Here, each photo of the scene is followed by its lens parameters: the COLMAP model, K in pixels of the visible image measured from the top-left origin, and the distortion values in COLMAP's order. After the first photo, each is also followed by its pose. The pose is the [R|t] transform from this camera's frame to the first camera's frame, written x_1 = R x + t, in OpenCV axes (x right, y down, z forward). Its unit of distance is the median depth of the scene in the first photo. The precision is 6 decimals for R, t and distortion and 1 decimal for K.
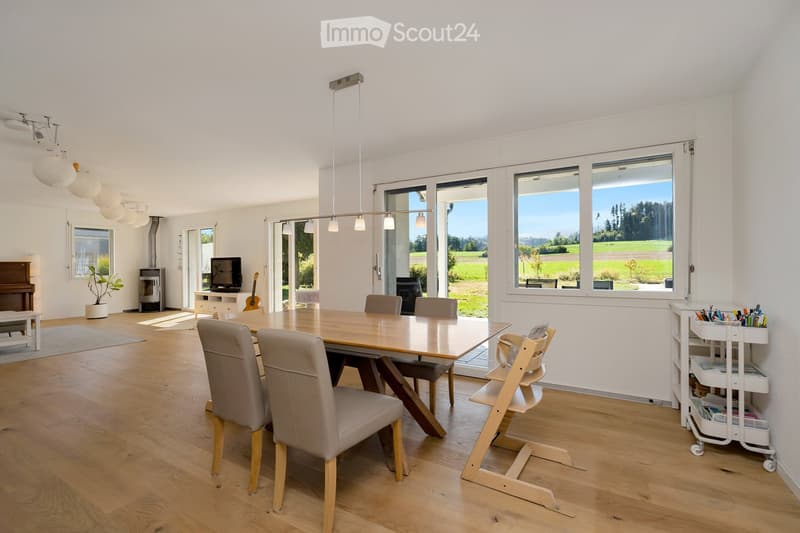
lens RADIAL K [[363.7, 0, 400.0], [0, 363.7, 266.5], [0, 0, 1]] dist [-0.000671, 0.000703]
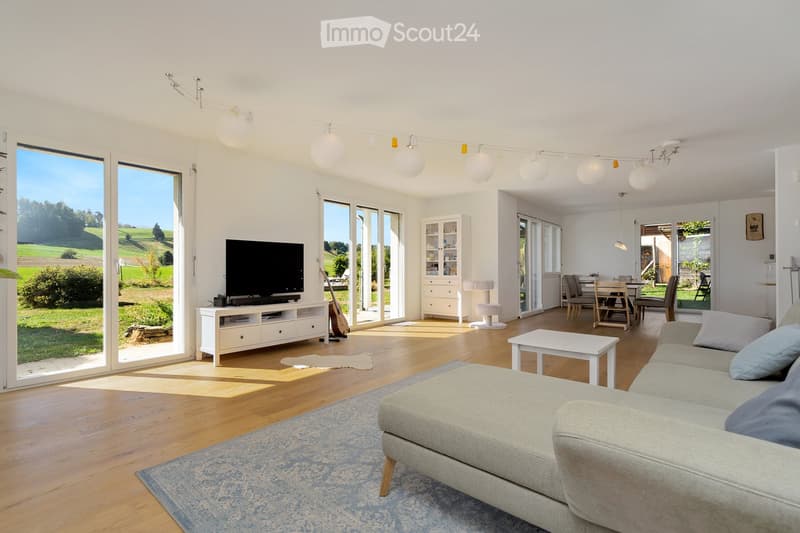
lens RADIAL K [[363.7, 0, 400.0], [0, 363.7, 266.5], [0, 0, 1]] dist [-0.000671, 0.000703]
pose [[0.163003, 0.013626, 0.986531, -0.929378], [0.007338, 0.999860, -0.015022, 0.022301], [-0.986598, 0.009687, 0.162880, 0.670231]]
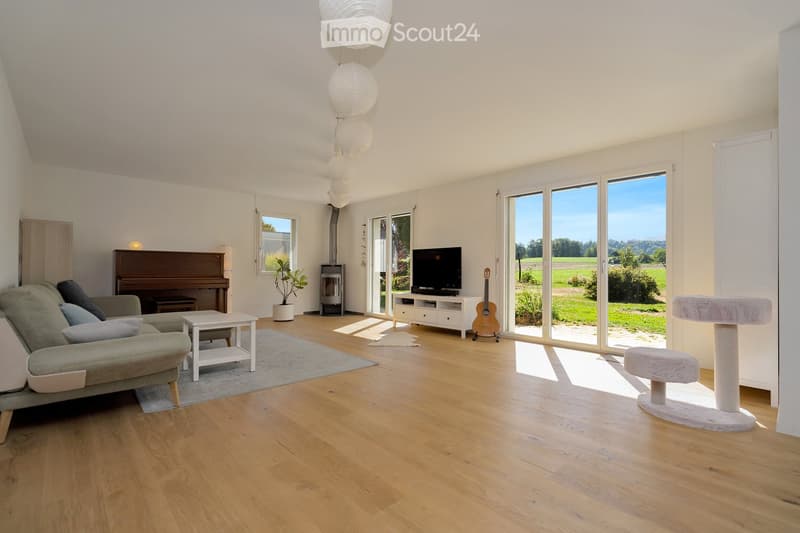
lens RADIAL K [[363.7, 0, 400.0], [0, 363.7, 266.5], [0, 0, 1]] dist [-0.000671, 0.000703]
pose [[0.958921, 0.008339, -0.283551, -0.316919], [-0.012986, 0.999810, -0.014514, 0.022794], [0.283376, 0.017600, 0.958847, 0.247295]]
